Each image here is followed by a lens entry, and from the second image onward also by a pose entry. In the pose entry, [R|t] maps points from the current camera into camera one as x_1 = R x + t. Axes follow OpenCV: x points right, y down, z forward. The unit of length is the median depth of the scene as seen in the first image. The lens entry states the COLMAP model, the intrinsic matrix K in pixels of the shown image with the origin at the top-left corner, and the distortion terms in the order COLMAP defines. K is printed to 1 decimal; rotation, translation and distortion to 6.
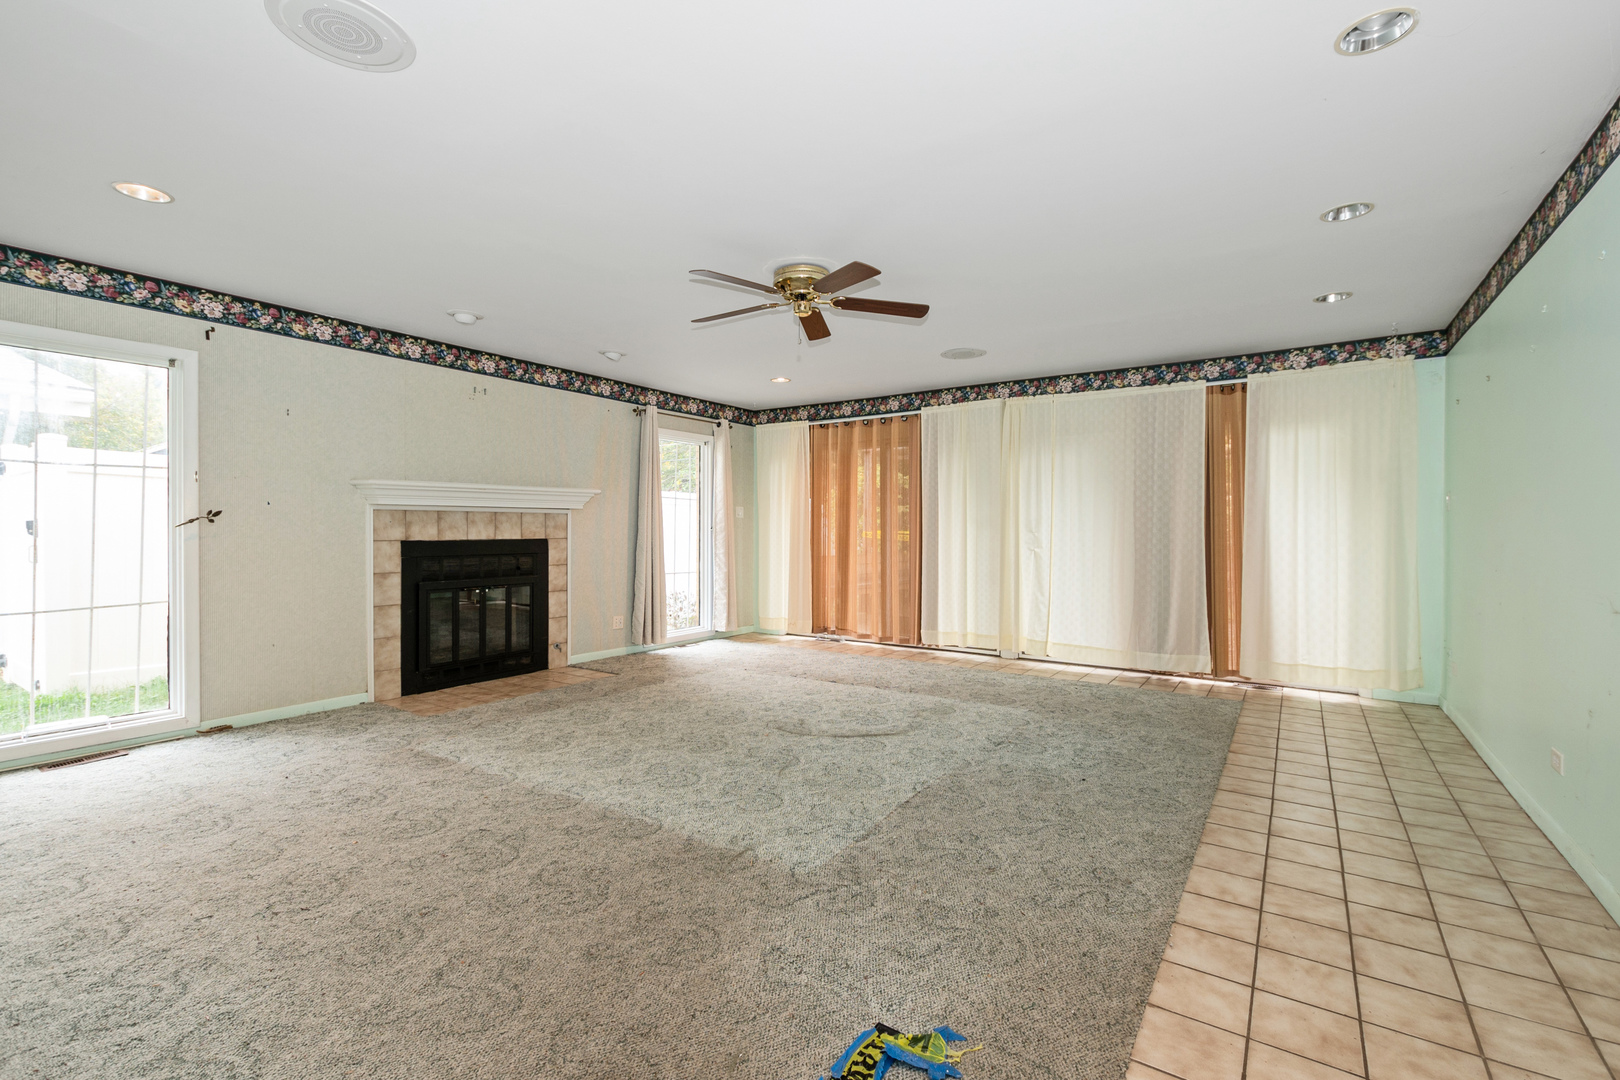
lens RADIAL K [[718.1, 0, 838.4], [0, 718.1, 527.4], [0, 0, 1]] dist [0.010062, -0.002555]
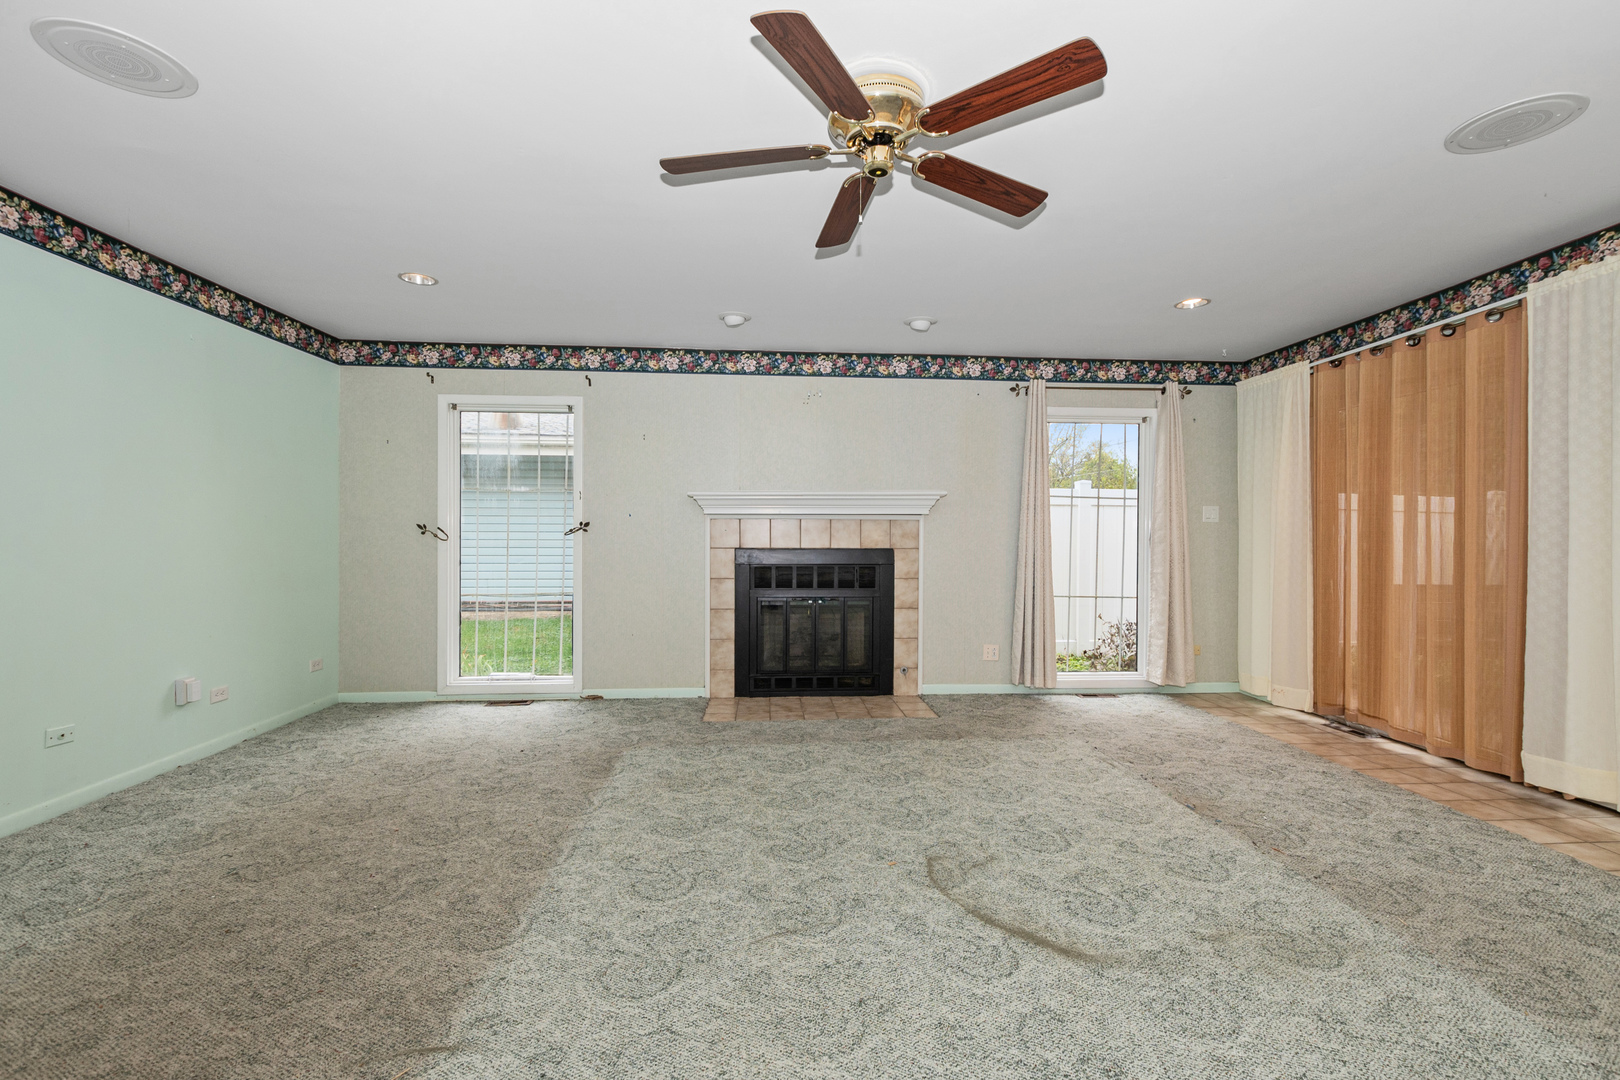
lens RADIAL K [[718.1, 0, 816.2], [0, 718.1, 536.9], [0, 0, 1]] dist [0.010062, -0.002555]
pose [[0.597659, -0.000408, -0.801751, 0.304358], [-0.000708, 0.999999, -0.001038, 0.002824], [0.801750, 0.001188, 0.597658, 0.474434]]
